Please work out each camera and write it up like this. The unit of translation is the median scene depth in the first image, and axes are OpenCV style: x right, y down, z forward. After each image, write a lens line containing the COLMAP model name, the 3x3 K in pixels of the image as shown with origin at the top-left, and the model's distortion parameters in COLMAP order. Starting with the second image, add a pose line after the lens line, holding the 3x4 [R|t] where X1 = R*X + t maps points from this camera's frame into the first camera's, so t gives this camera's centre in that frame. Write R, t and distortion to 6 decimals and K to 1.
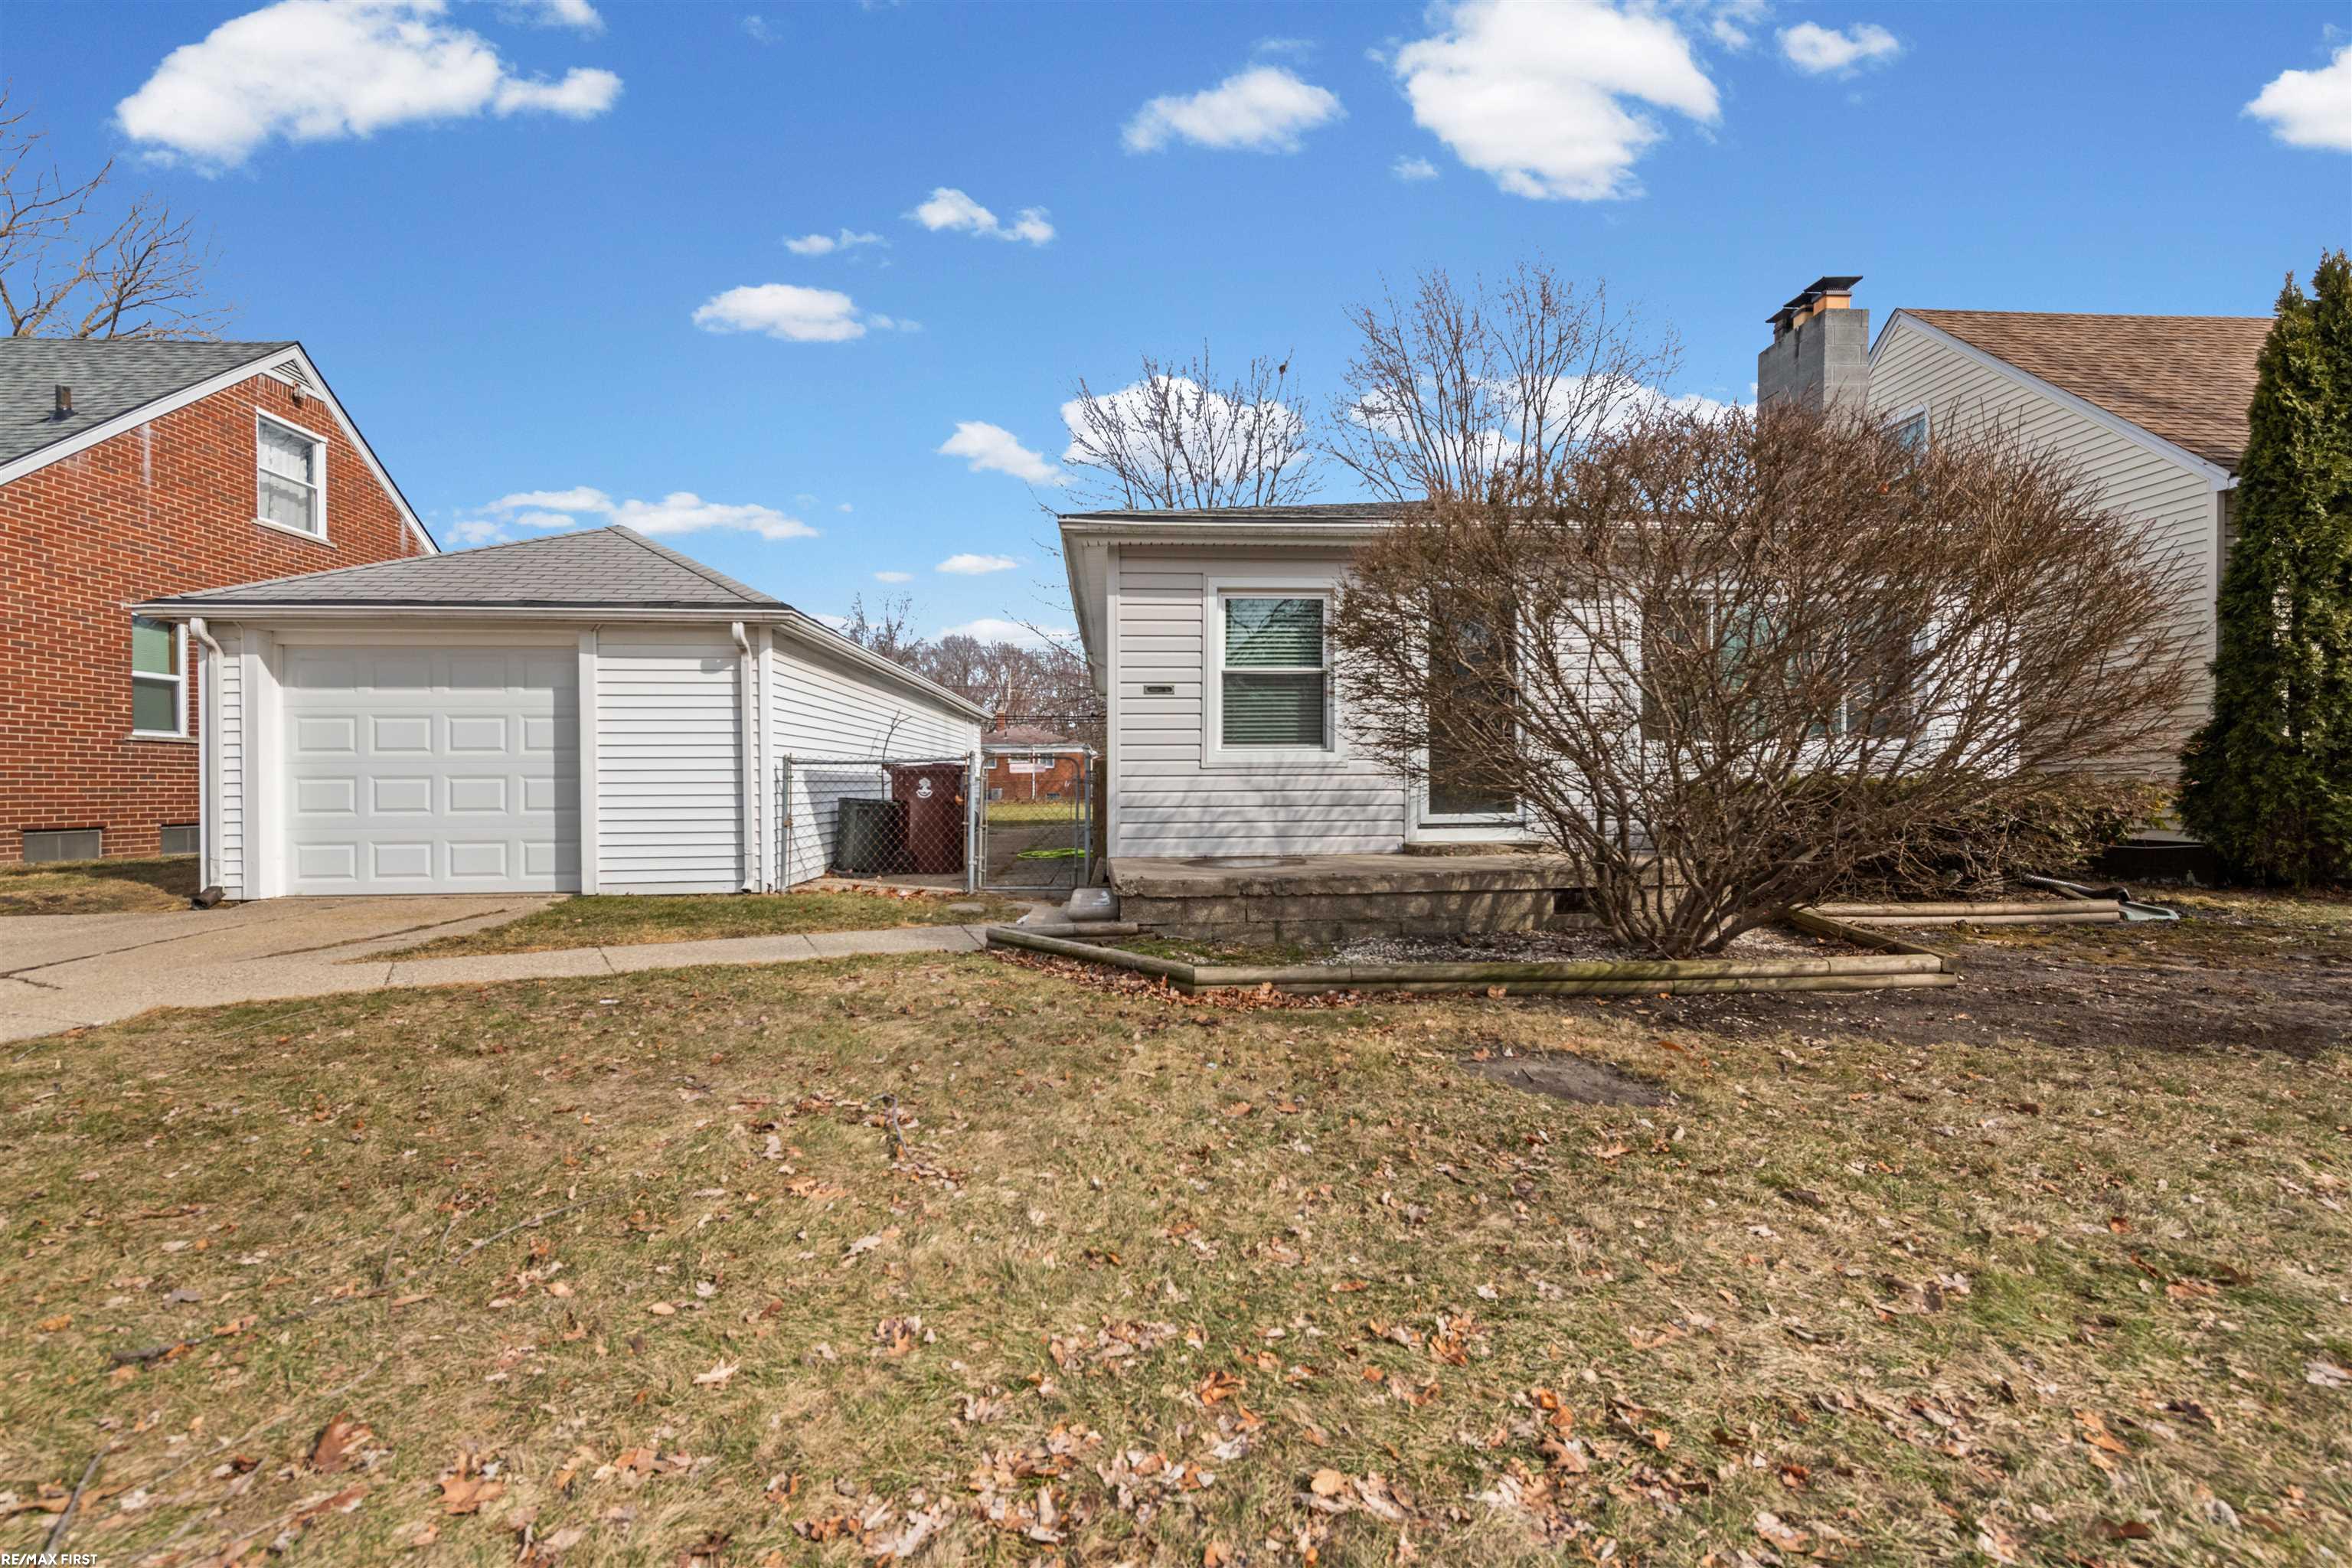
lens RADIAL K [[1020.0, 0, 1178.9], [0, 1020.0, 781.8], [0, 0, 1]] dist [0.017192, -0.002938]
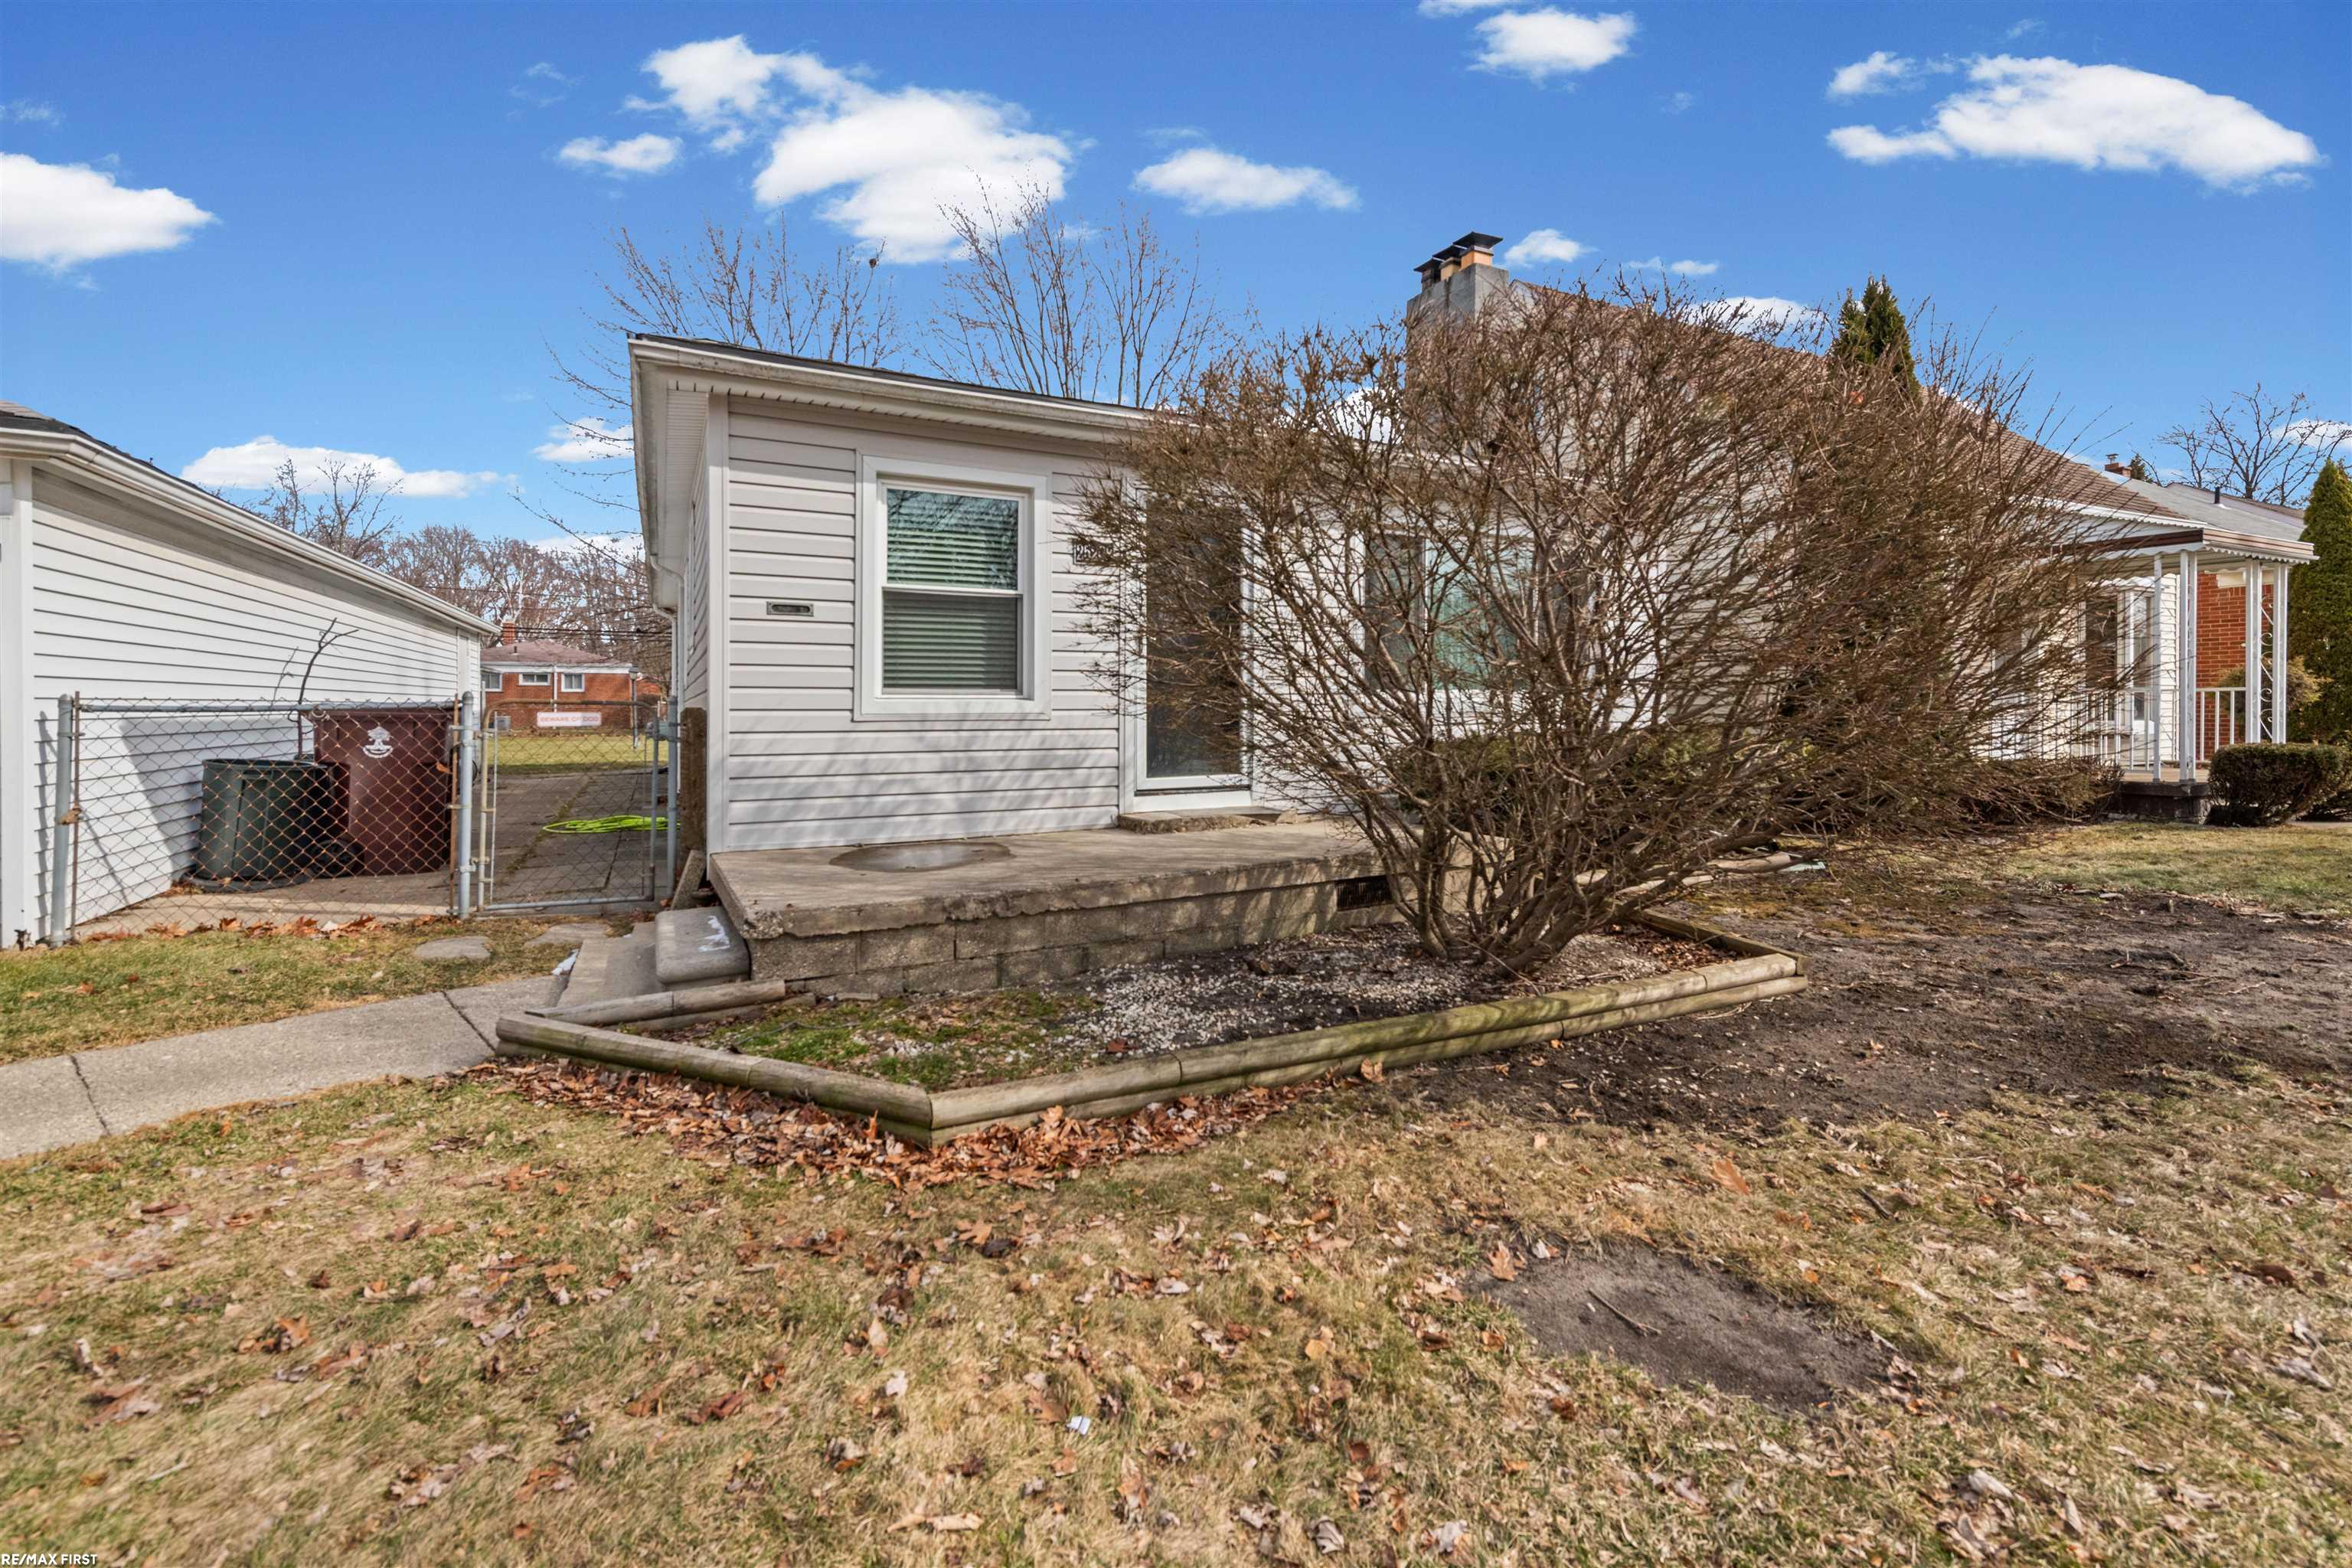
lens RADIAL K [[1020.0, 0, 1184.7], [0, 1020.0, 712.5], [0, 0, 1]] dist [0.017192, -0.002938]
pose [[0.916984, 0.003621, 0.398907, -0.051381], [-0.005718, 0.999975, 0.004067, -0.023755], [-0.398882, -0.006011, 0.916983, 0.249117]]
